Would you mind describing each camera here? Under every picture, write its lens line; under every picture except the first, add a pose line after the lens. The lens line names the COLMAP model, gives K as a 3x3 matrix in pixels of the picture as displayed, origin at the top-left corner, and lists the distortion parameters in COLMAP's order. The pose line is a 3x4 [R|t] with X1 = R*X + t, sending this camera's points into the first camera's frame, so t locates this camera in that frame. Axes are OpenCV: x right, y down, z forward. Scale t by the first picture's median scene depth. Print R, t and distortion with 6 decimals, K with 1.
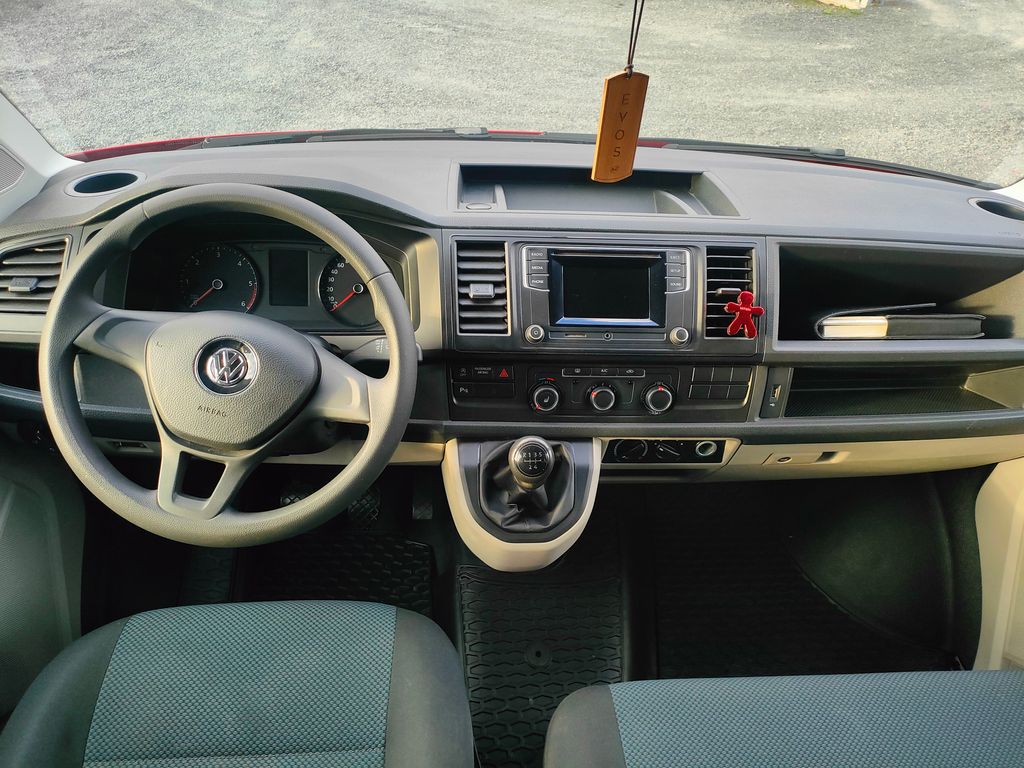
lens RADIAL K [[780.7, 0, 464.6], [0, 780.7, 382.1], [0, 0, 1]] dist [0.052863, -0.070852]
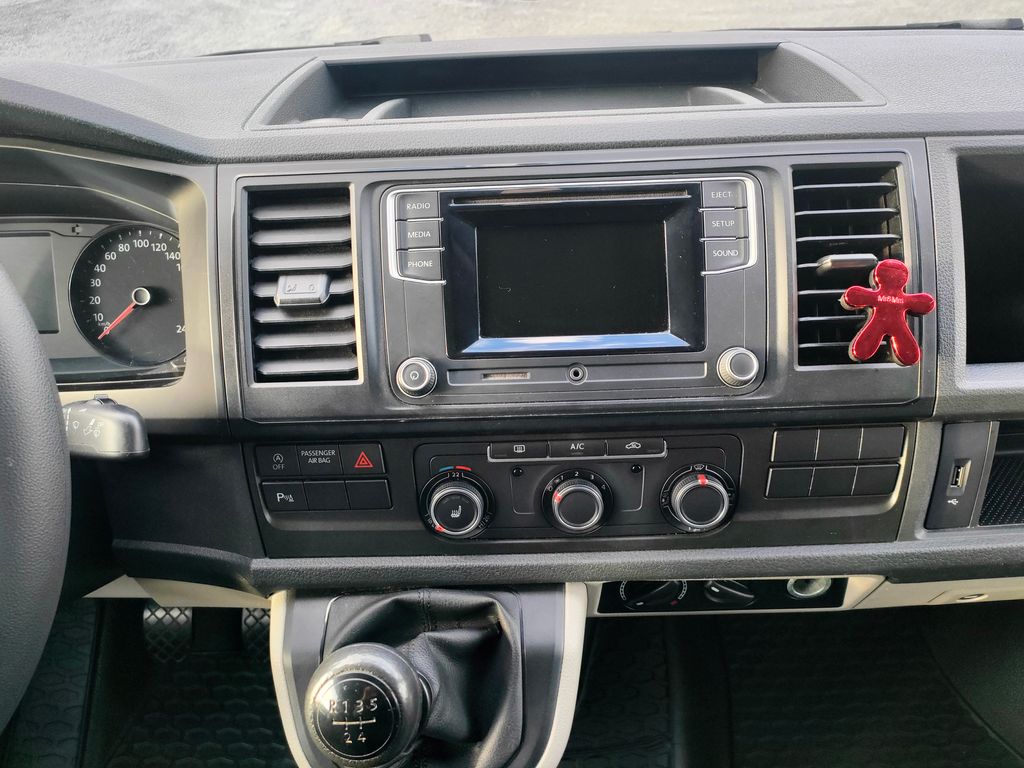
lens RADIAL K [[780.7, 0, 464.6], [0, 780.7, 382.1], [0, 0, 1]] dist [0.052863, -0.070852]
pose [[0.994129, -0.042661, -0.099438, 0.160513], [0.042867, 0.999081, -0.000068, -0.056165], [0.099350, -0.004195, 0.995044, 0.529097]]
